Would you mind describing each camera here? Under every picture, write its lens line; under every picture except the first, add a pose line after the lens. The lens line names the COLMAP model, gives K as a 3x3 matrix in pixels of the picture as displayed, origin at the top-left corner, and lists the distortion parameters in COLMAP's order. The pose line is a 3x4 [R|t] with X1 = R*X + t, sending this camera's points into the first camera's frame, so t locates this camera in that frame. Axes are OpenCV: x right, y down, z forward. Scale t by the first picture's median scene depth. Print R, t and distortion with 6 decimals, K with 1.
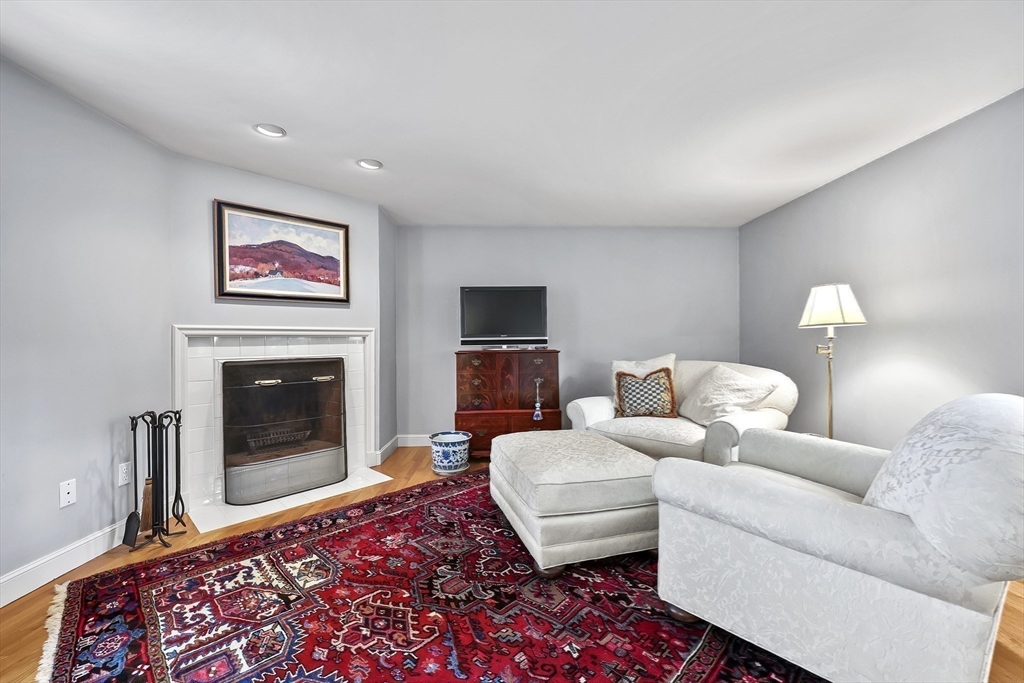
lens RADIAL K [[413.7, 0, 515.6], [0, 413.7, 342.2], [0, 0, 1]] dist [0.002213, 0.000044]
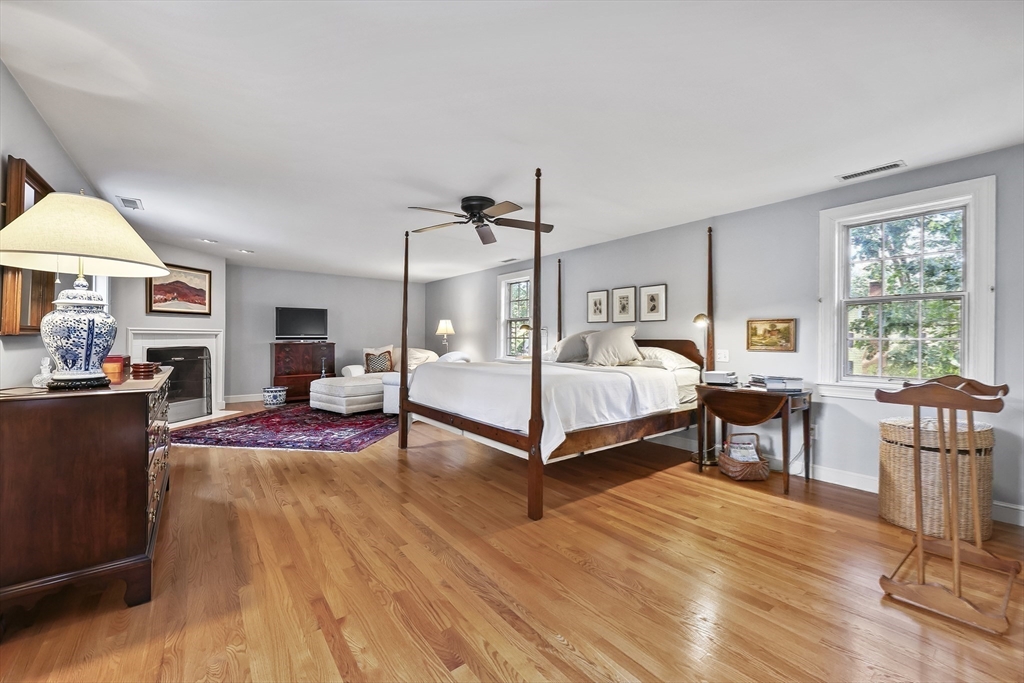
lens RADIAL K [[413.7, 0, 514.1], [0, 413.7, 337.0], [0, 0, 1]] dist [0.002213, 0.000044]
pose [[0.809131, 0.013004, 0.587484, -0.439949], [-0.011002, 0.999915, -0.006981, -0.005190], [-0.587525, -0.000814, 0.809206, -1.319833]]
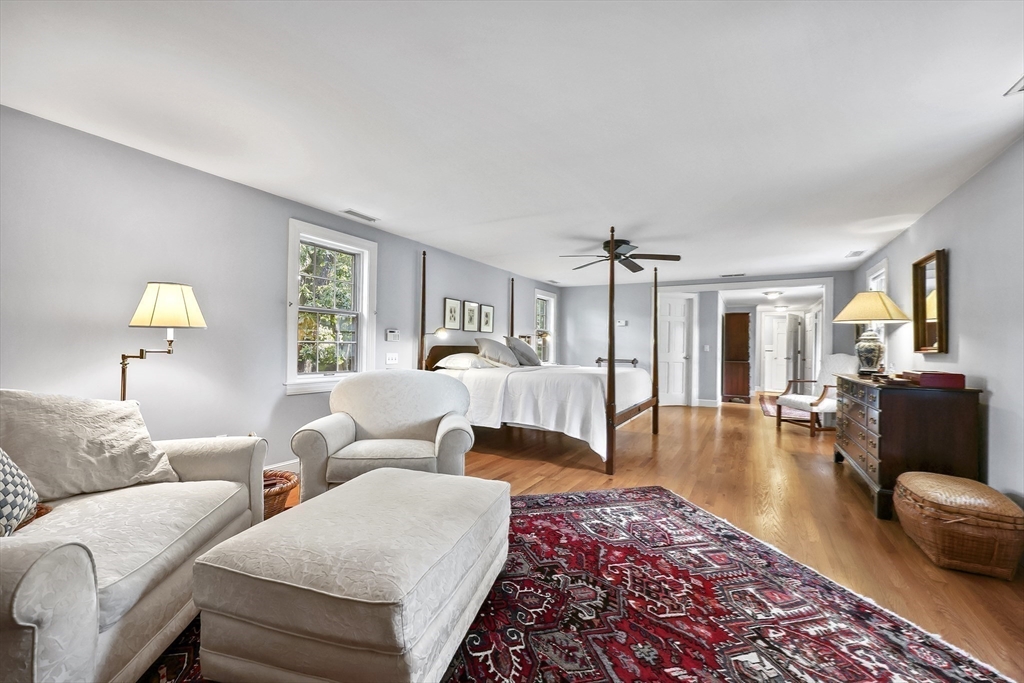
lens RADIAL K [[413.7, 0, 514.9], [0, 413.7, 343.6], [0, 0, 1]] dist [0.002213, 0.000044]
pose [[-0.853372, -0.002206, 0.521298, -0.314581], [-0.010196, 0.999870, -0.012461, -0.000527], [-0.521203, -0.015949, -0.853284, 1.164021]]
